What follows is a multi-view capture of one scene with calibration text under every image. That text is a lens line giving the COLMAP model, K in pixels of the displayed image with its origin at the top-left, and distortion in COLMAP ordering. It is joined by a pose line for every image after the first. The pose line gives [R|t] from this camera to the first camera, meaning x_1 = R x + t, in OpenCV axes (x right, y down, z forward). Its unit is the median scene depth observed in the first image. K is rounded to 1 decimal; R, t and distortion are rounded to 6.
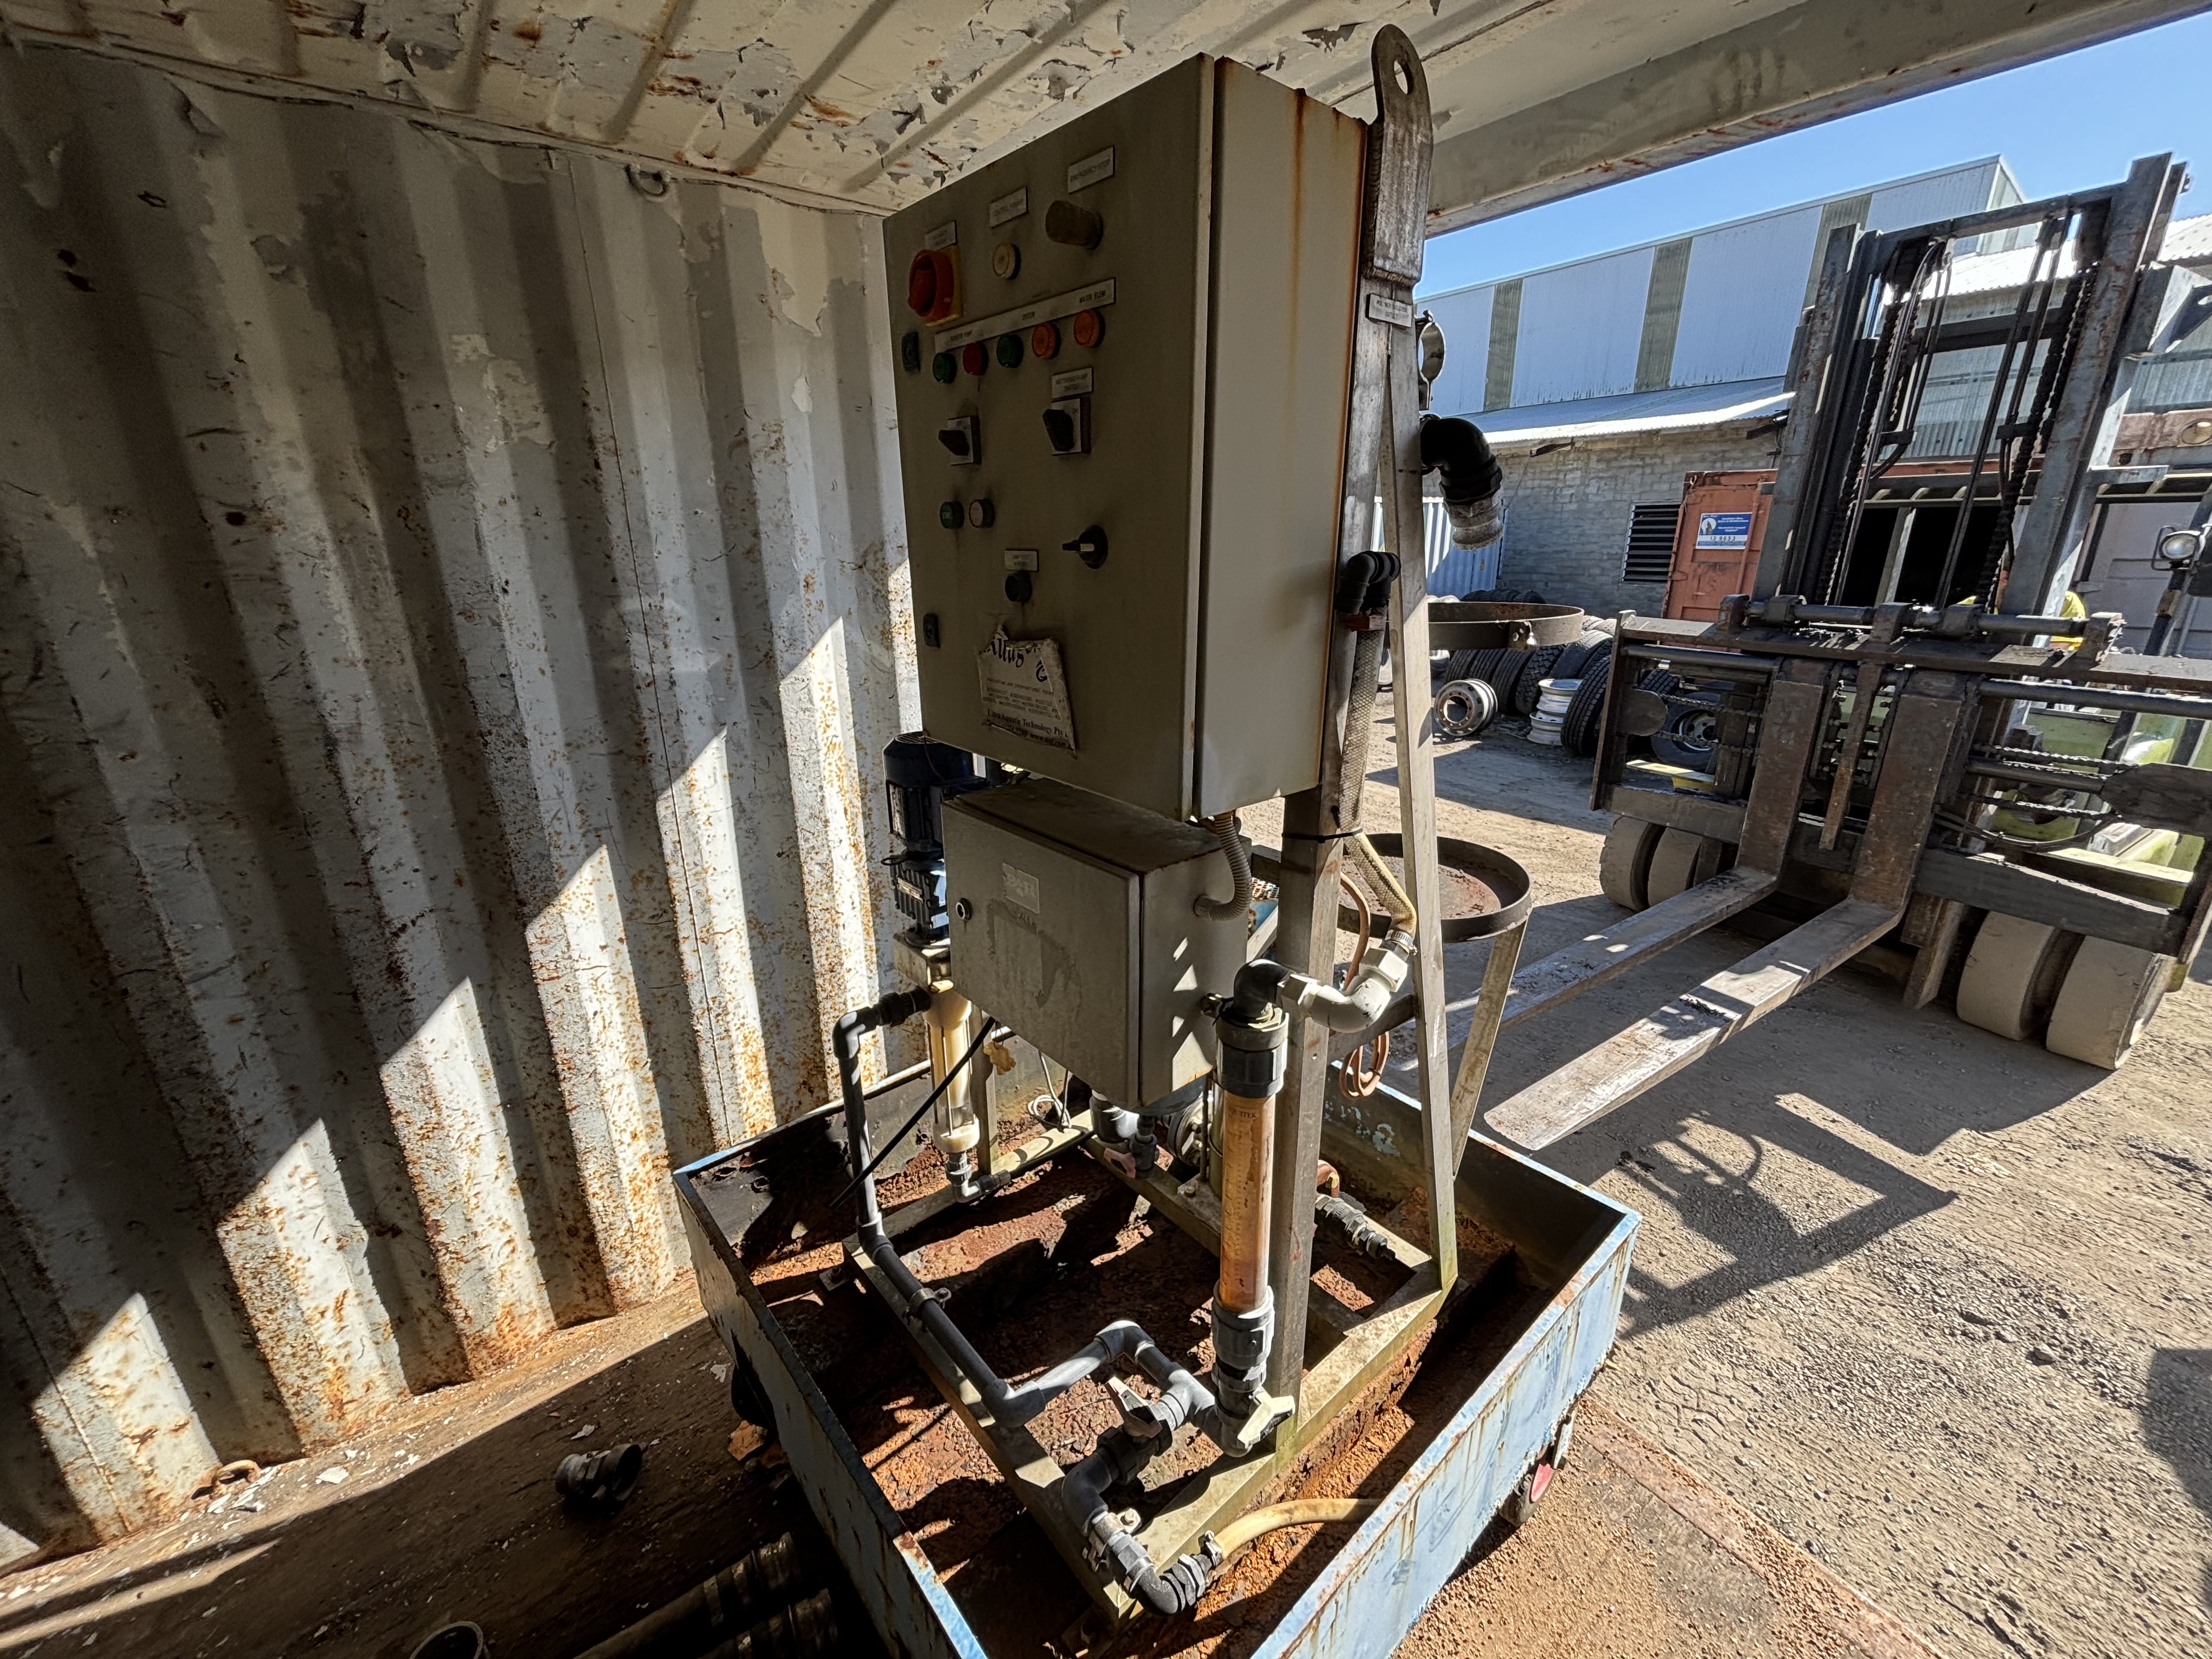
lens RADIAL K [[888.2, 0, 1106.0], [0, 888.2, 829.5], [0, 0, 1]] dist [-0.010286, -0.000225]
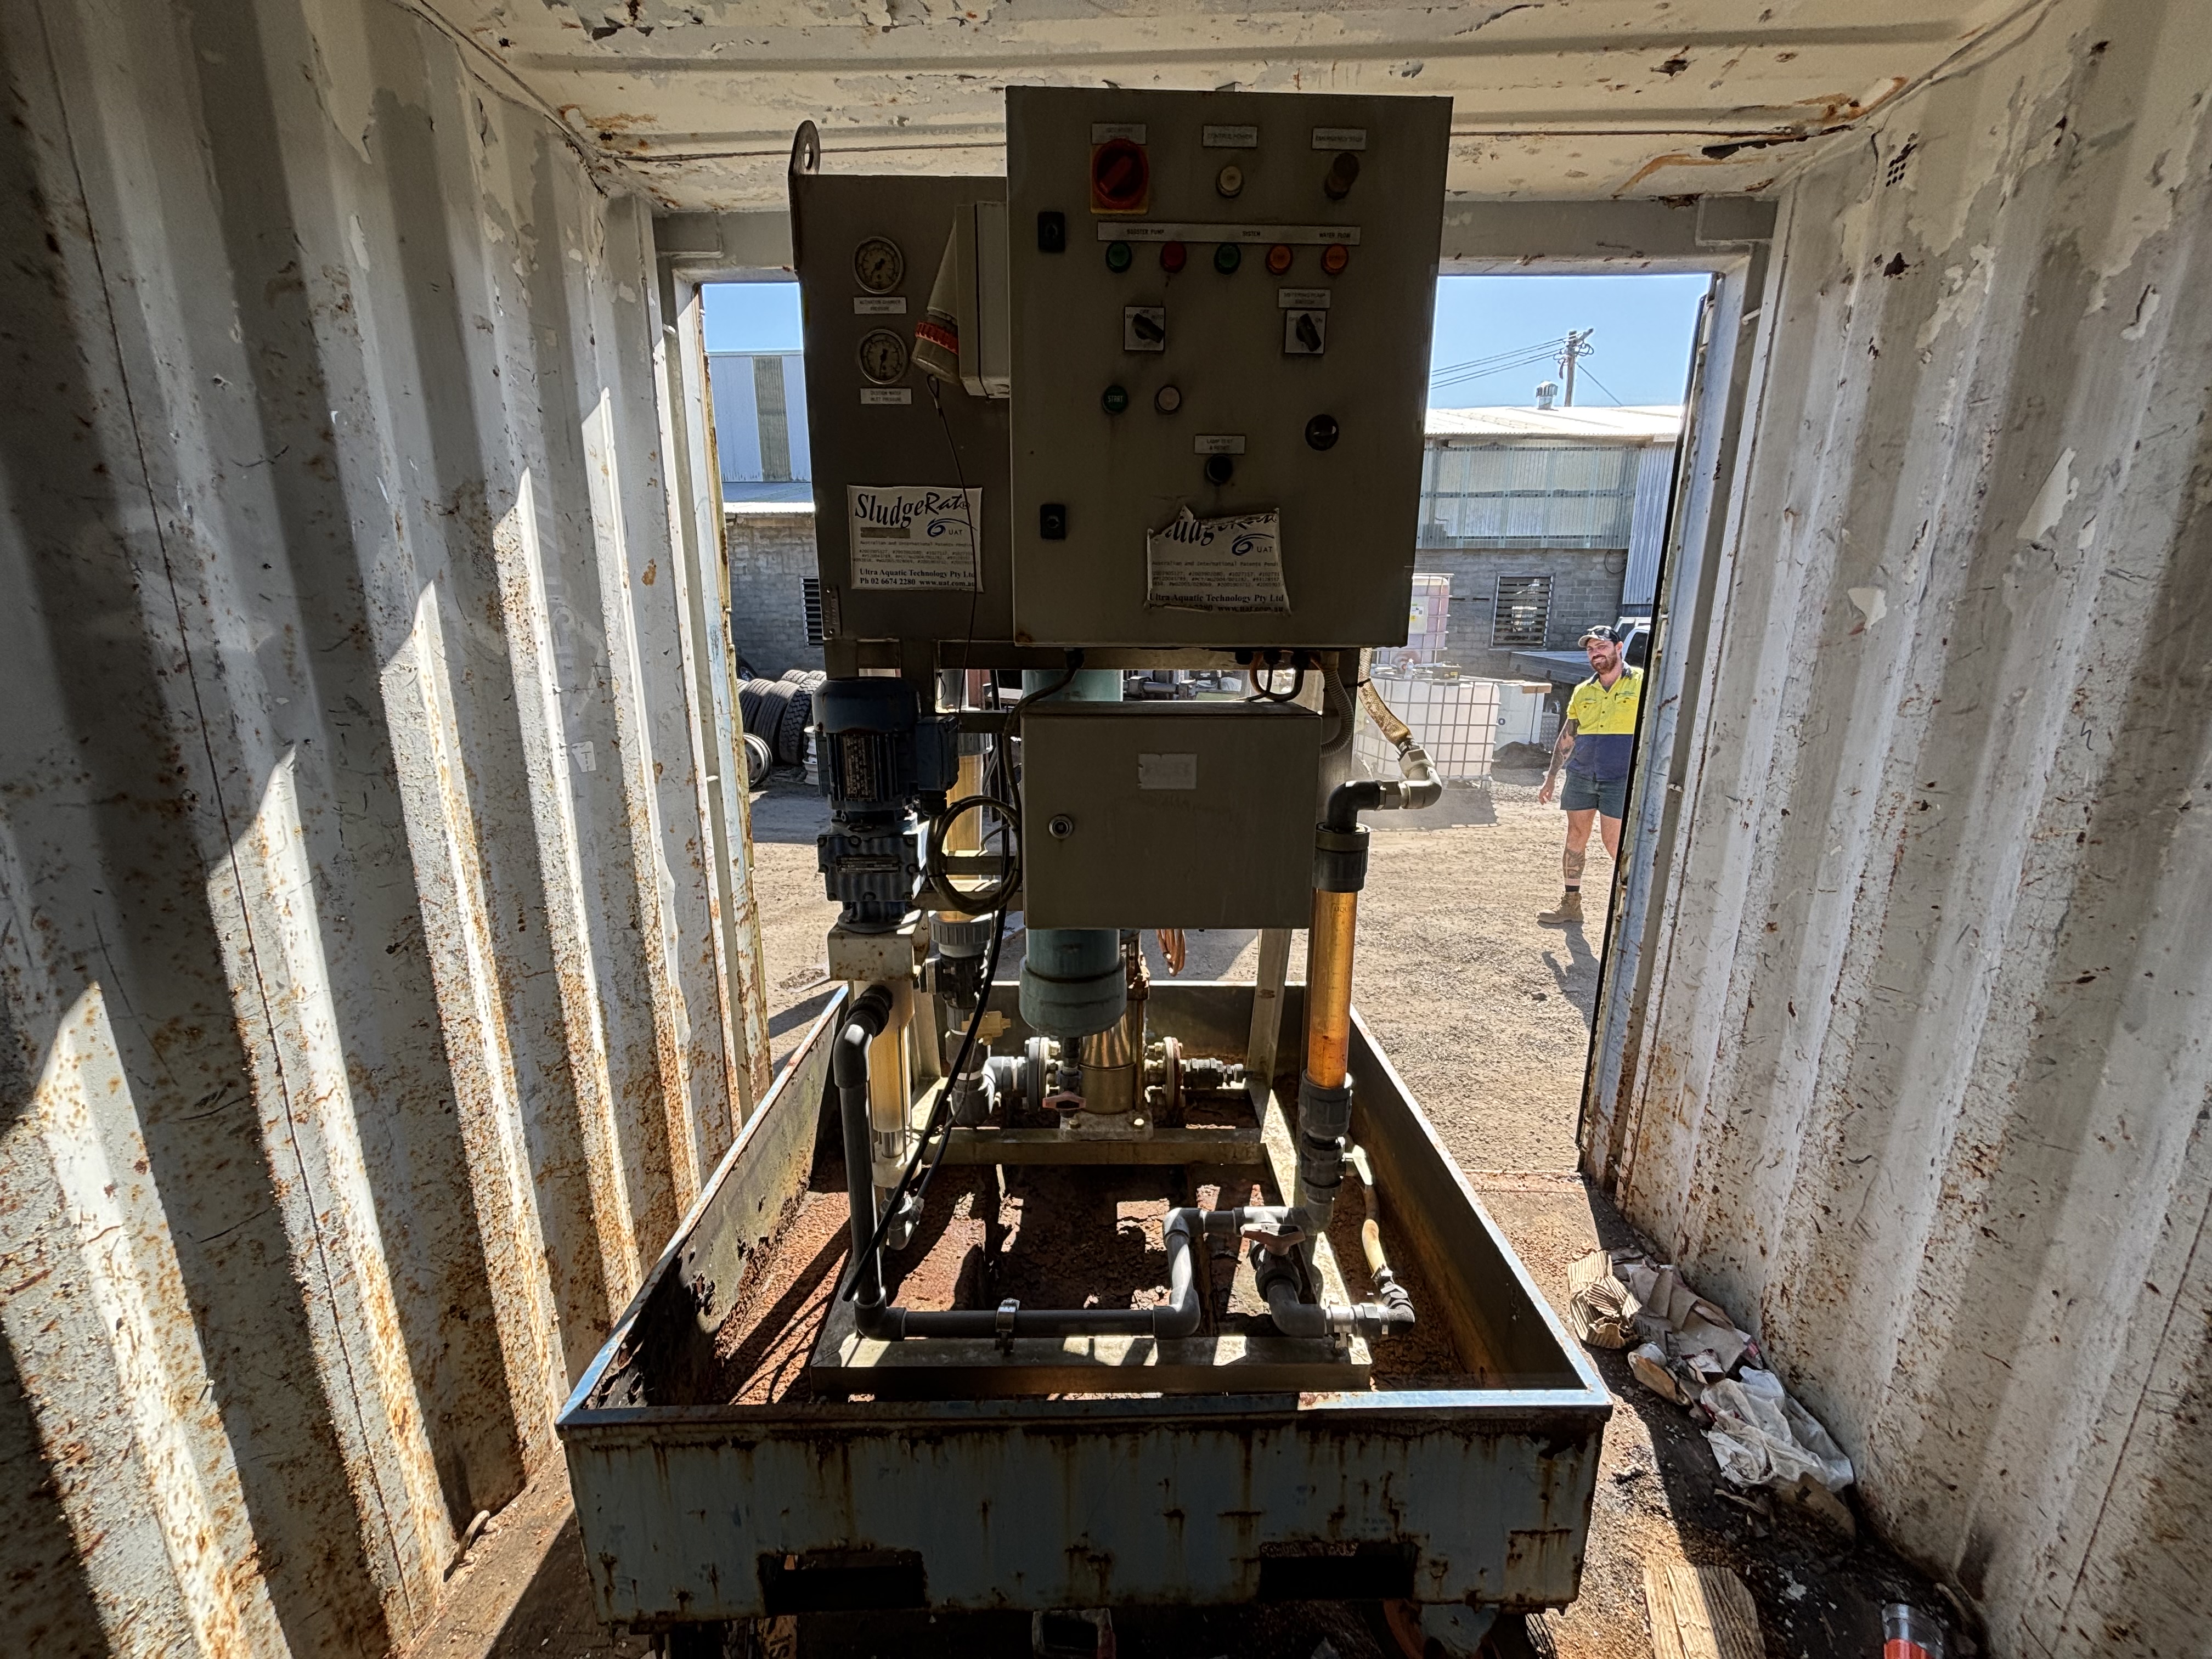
lens RADIAL K [[892.3, 0, 1106.0], [0, 892.3, 829.5], [0, 0, 1]] dist [-0.008524, 0.002153]
pose [[0.639056, -0.172338, 0.749604, -0.546661], [0.234020, 0.971937, 0.023946, 0.053764], [-0.732695, 0.160119, 0.661453, 0.211951]]
